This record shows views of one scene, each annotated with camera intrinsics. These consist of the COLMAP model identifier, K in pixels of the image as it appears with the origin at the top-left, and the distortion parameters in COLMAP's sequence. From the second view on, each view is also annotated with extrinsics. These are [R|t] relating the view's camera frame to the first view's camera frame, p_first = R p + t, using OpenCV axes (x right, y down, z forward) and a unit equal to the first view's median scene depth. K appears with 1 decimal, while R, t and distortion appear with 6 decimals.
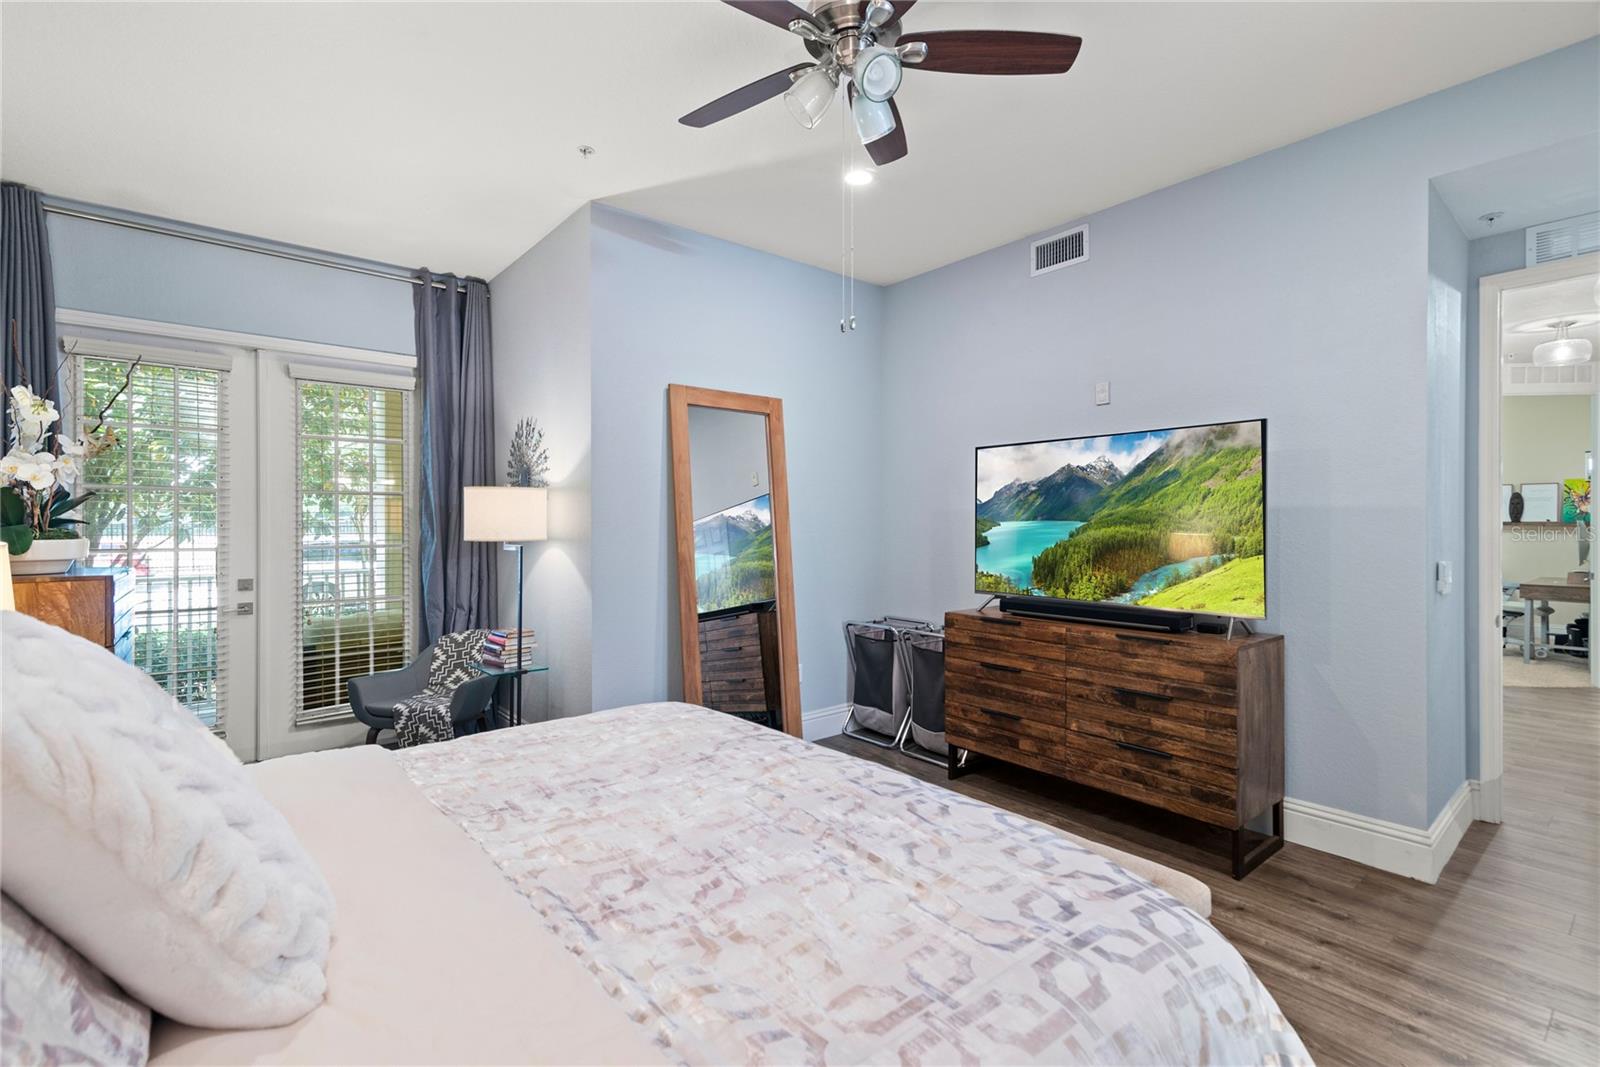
lens RADIAL K [[719.1, 0, 802.9], [0, 719.1, 527.9], [0, 0, 1]] dist [0.015411, -0.001001]
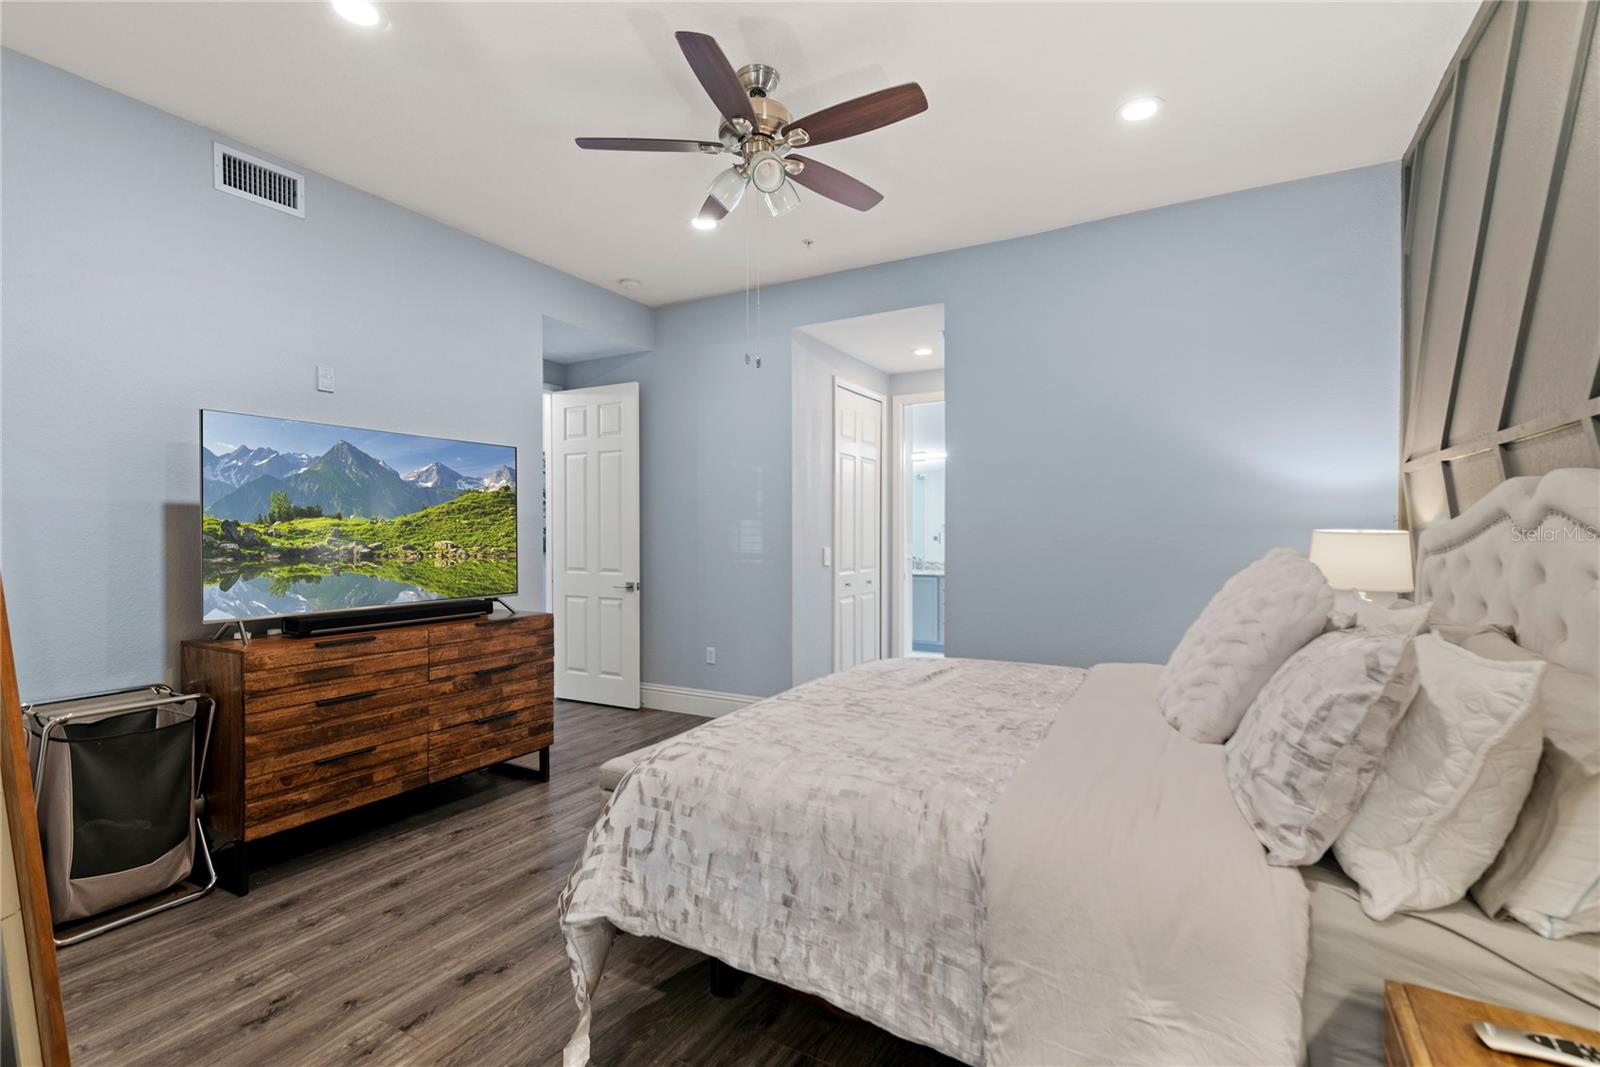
lens RADIAL K [[719.1, 0, 802.9], [0, 719.1, 527.9], [0, 0, 1]] dist [0.015411, -0.001001]
pose [[-0.349137, 0.004480, 0.937061, -0.756245], [0.006403, 0.999977, -0.002395, 0.006584], [-0.937050, 0.005164, -0.349157, 0.894605]]
